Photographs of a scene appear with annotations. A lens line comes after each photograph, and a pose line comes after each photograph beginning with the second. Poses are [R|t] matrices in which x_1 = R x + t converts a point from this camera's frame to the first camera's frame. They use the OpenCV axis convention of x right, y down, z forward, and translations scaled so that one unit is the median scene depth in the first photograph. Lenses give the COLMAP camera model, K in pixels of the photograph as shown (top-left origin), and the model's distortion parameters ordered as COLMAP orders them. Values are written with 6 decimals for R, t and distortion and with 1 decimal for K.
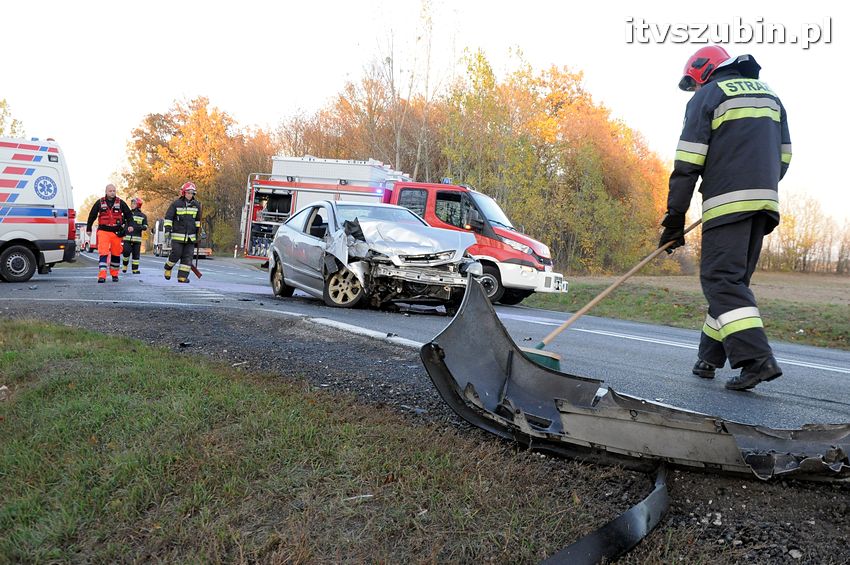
lens RADIAL K [[791.8, 0, 431.9], [0, 791.8, 279.5], [0, 0, 1]] dist [-0.011532, 0.000000]
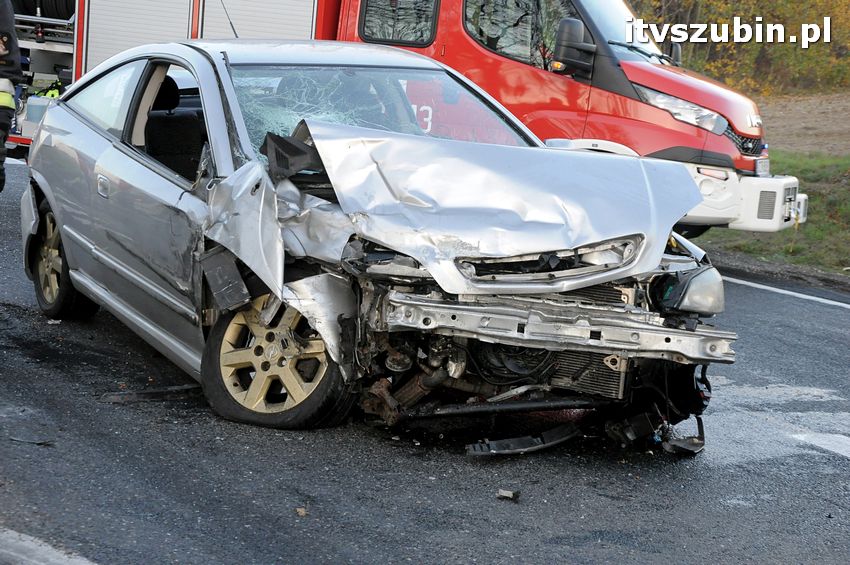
lens RADIAL K [[1620.9, 0, 419.9], [0, 1620.9, 282.6], [0, 0, 1]] dist [0.448408, 0.000000]
pose [[0.999639, -0.017325, 0.020535, -0.065311], [0.015014, 0.994061, 0.107784, -0.084542], [-0.022280, -0.107437, 0.993962, 0.373427]]
